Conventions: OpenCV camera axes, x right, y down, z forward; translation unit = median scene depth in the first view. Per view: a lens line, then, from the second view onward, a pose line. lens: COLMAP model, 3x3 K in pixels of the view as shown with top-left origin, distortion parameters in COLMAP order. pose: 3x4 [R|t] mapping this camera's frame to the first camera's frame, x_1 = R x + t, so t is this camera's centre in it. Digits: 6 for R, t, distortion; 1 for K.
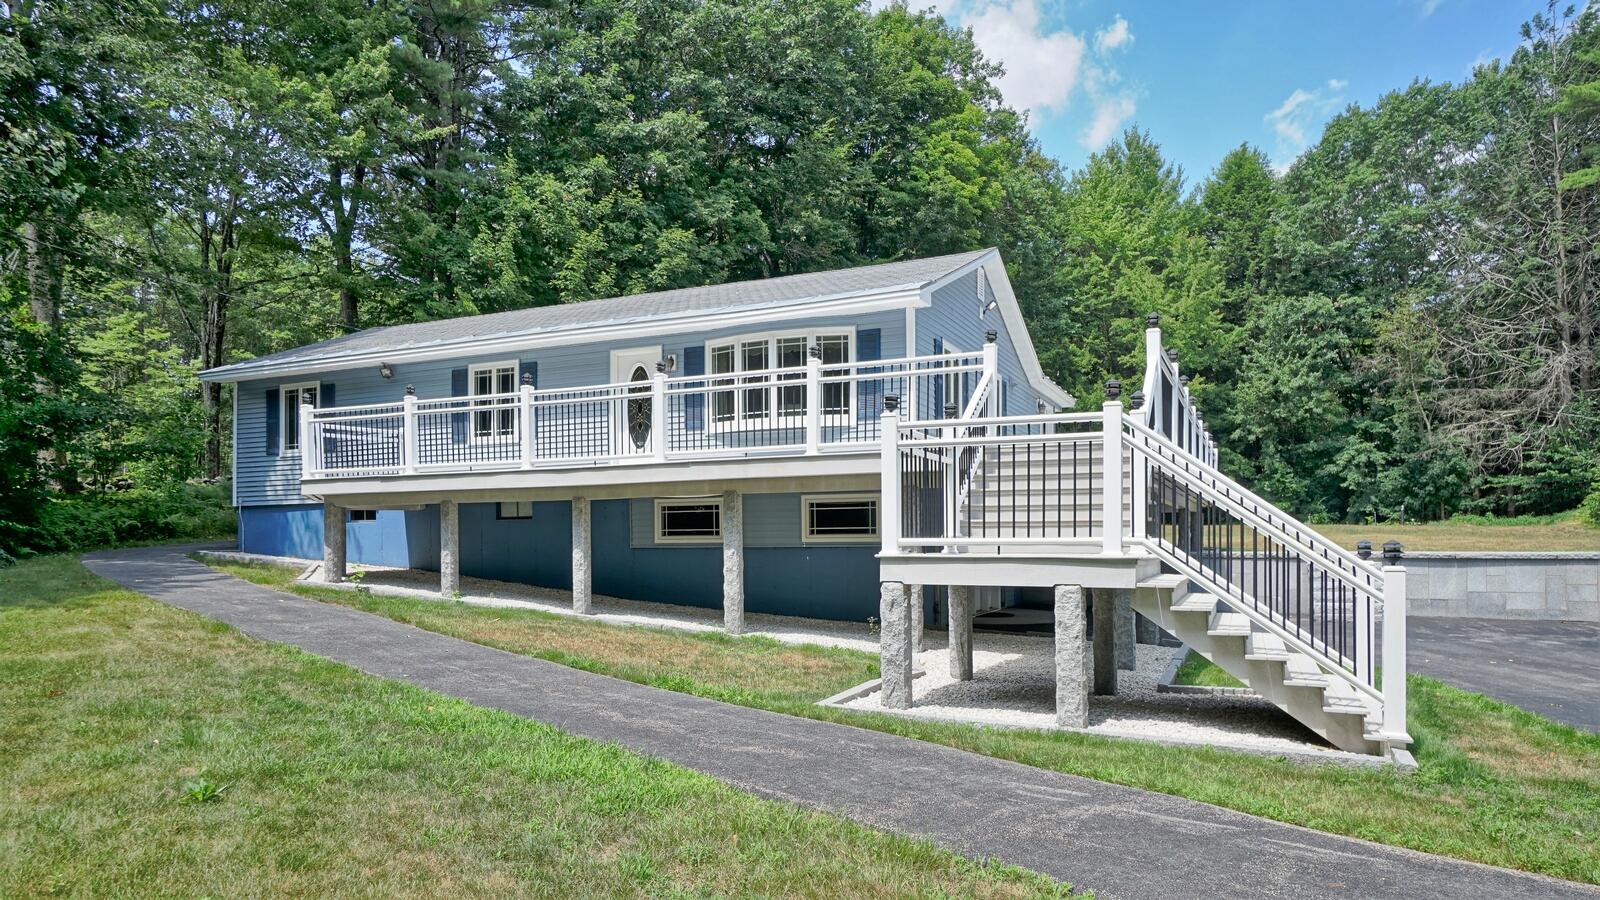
lens RADIAL K [[856.3, 0, 800.0], [0, 856.3, 450.0], [0, 0, 1]] dist [-0.000513, -0.000061]
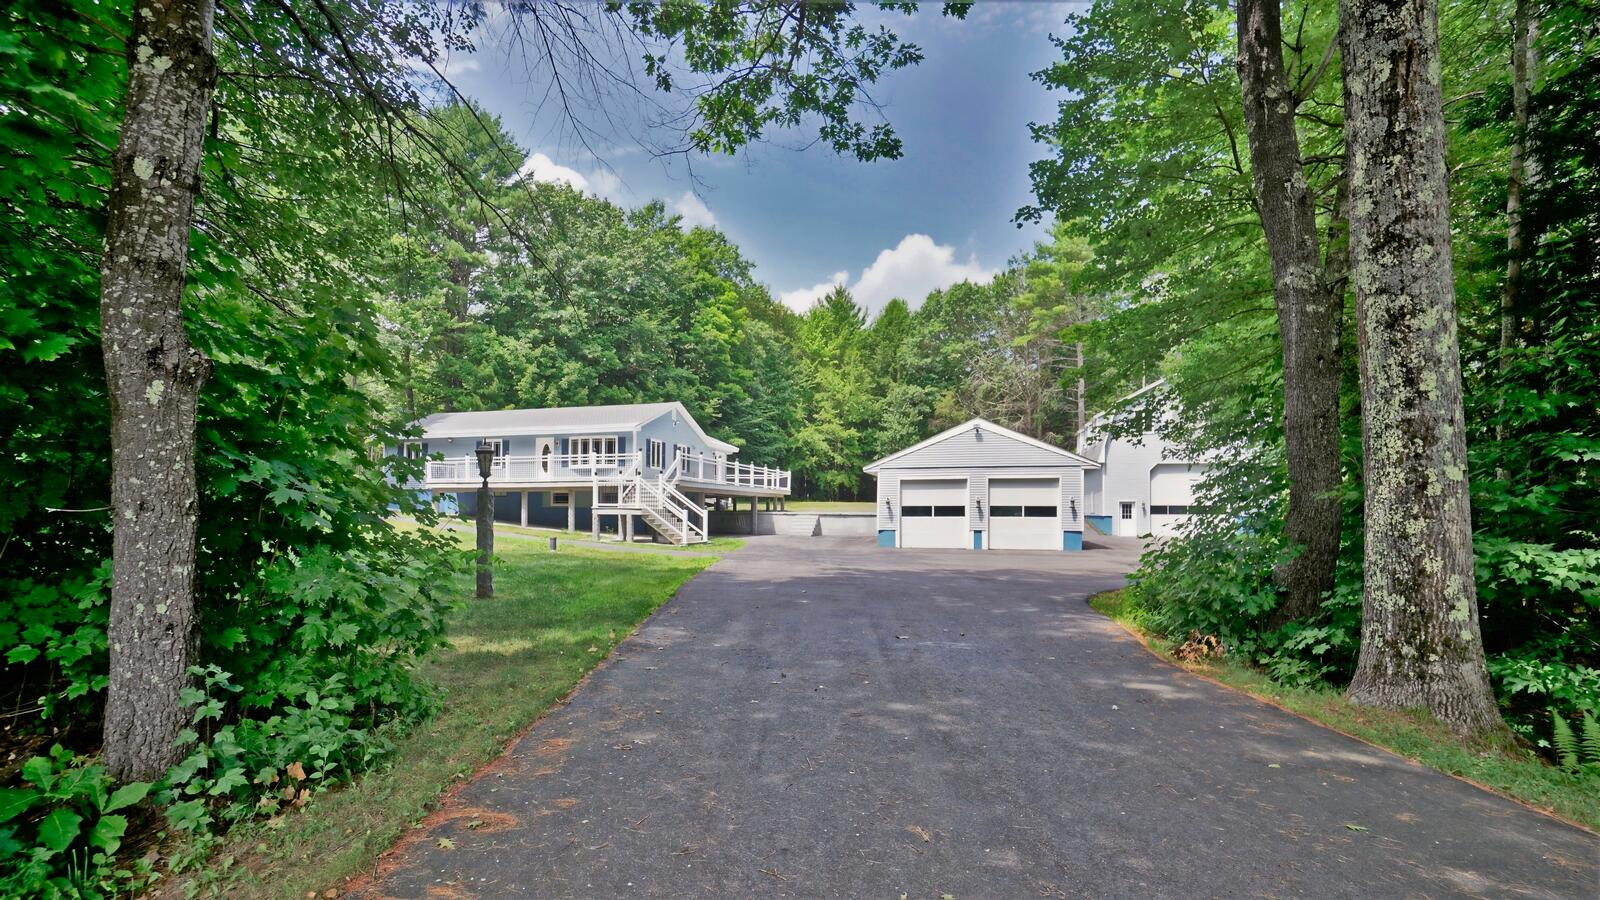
lens RADIAL K [[762.4, 0, 800.0], [0, 762.4, 450.0], [0, 0, 1]] dist [-0.000954, 0.000013]
pose [[0.995104, 0.016121, 0.097509, 0.385356], [-0.017879, 0.999692, 0.017186, -0.131542], [-0.097202, -0.018845, 0.995086, -1.535444]]
